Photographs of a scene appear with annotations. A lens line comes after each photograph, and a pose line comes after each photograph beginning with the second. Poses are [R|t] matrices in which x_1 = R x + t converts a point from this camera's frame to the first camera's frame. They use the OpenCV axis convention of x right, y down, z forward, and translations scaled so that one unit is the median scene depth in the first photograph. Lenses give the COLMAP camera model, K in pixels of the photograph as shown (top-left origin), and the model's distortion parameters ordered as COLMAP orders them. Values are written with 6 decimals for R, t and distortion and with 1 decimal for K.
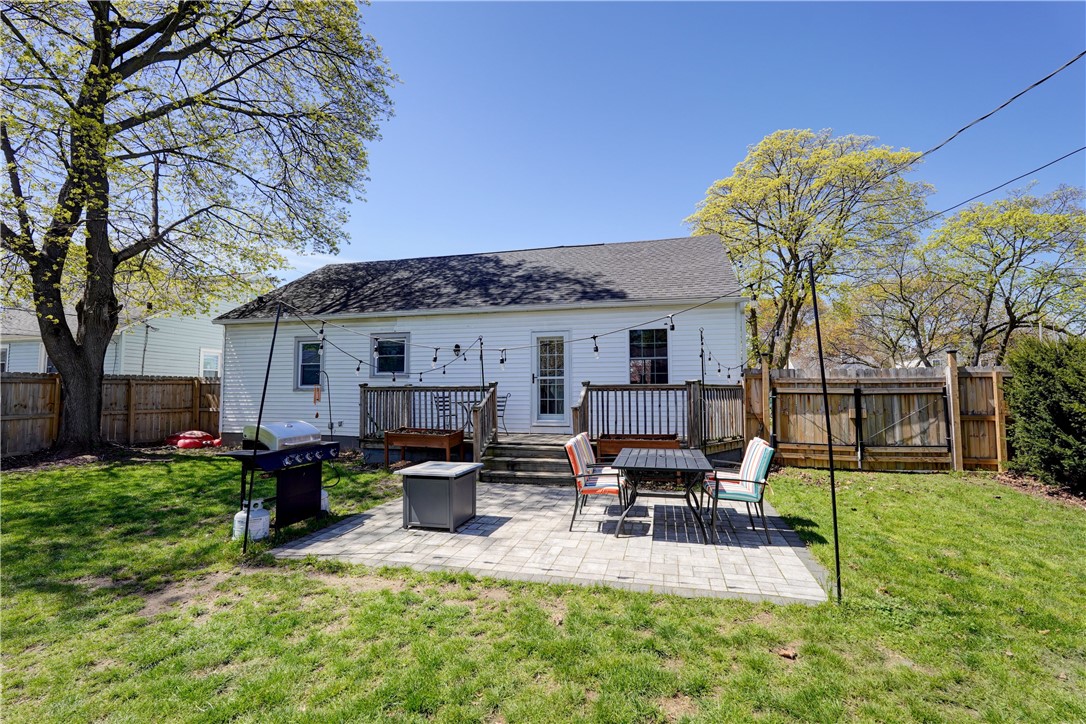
lens RADIAL K [[489.2, 0, 543.4], [0, 489.2, 360.0], [0, 0, 1]] dist [-0.003912, -0.000312]
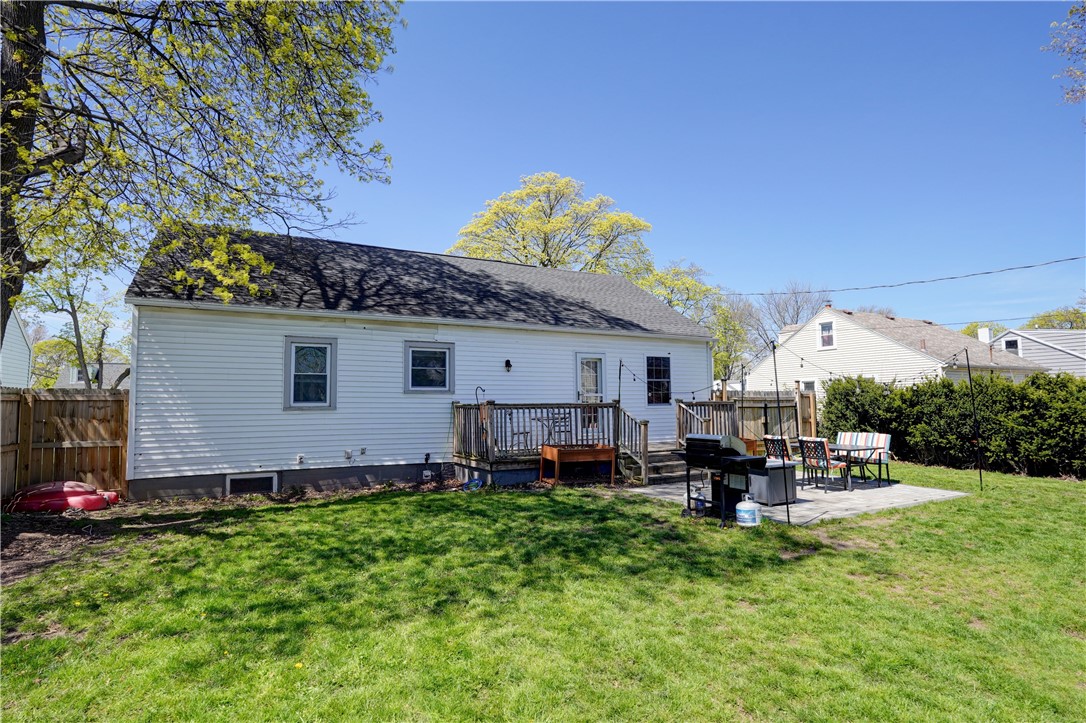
lens RADIAL K [[575.5, 0, 544.9], [0, 575.5, 361.0], [0, 0, 1]] dist [-0.002616, -0.000281]
pose [[0.717158, 0.047332, 0.695302, -0.878038], [-0.035424, 0.998877, -0.031460, 0.003583], [-0.696010, -0.002069, 0.718029, 0.127929]]
